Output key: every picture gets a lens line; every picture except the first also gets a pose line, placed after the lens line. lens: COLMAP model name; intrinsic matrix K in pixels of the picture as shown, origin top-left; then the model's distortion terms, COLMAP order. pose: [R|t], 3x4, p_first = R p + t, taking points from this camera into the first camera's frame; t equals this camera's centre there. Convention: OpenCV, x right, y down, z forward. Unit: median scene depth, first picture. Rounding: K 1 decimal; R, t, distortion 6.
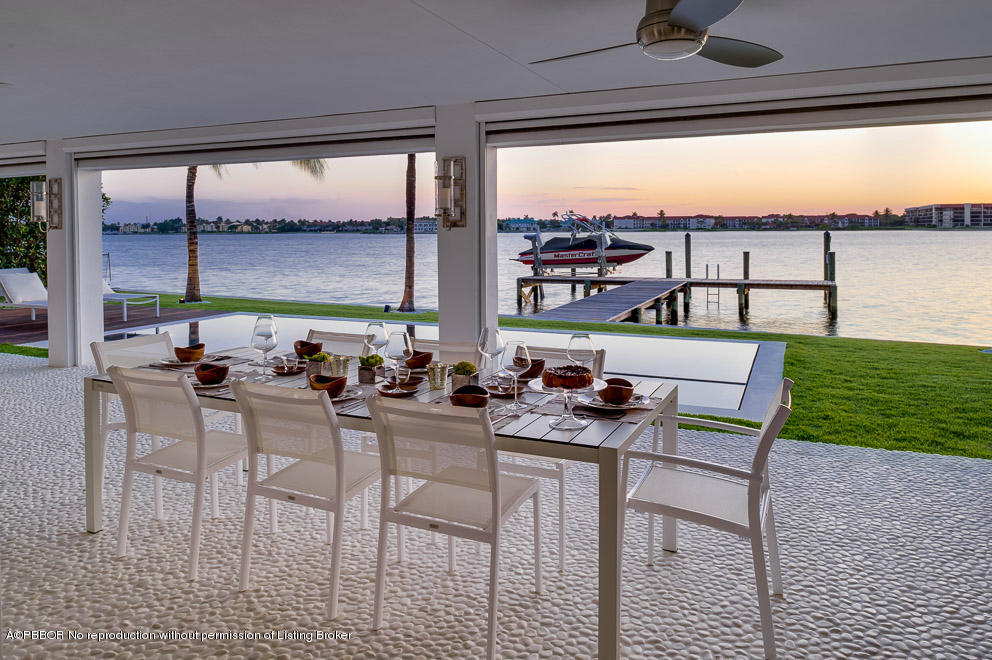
lens RADIAL K [[670.9, 0, 501.8], [0, 670.9, 330.9], [0, 0, 1]] dist [-0.009863, -0.004753]
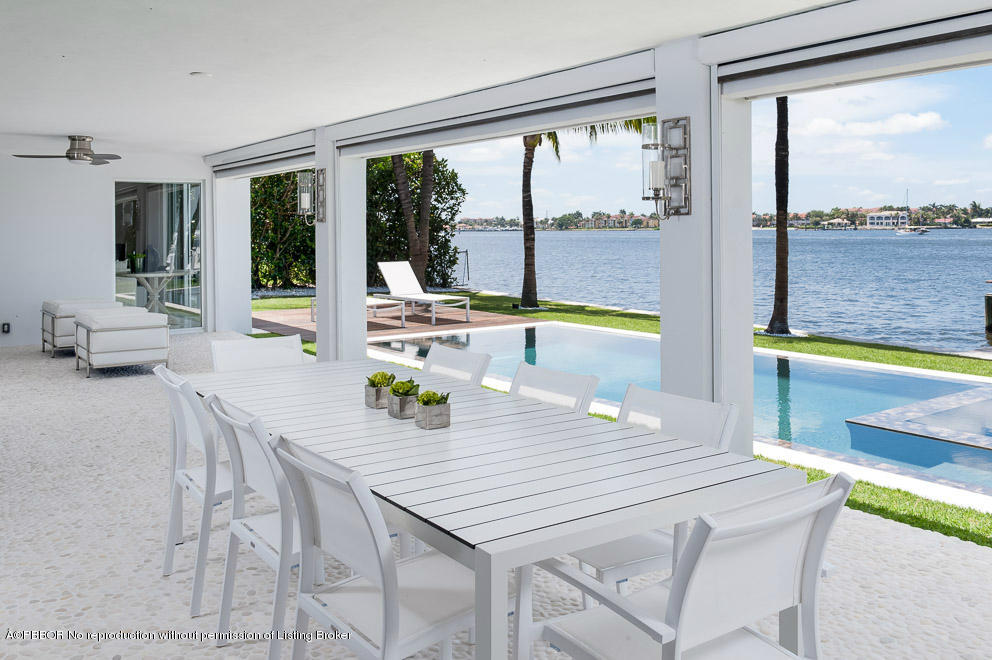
lens RADIAL K [[857.9, 0, 501.5], [0, 857.9, 331.3], [0, 0, 1]] dist [-0.011264, -0.002119]
pose [[0.861407, 0.057623, -0.504637, 0.147278], [-0.070804, 0.997466, -0.006965, -0.007275], [0.502957, 0.041730, 0.863304, 0.076748]]
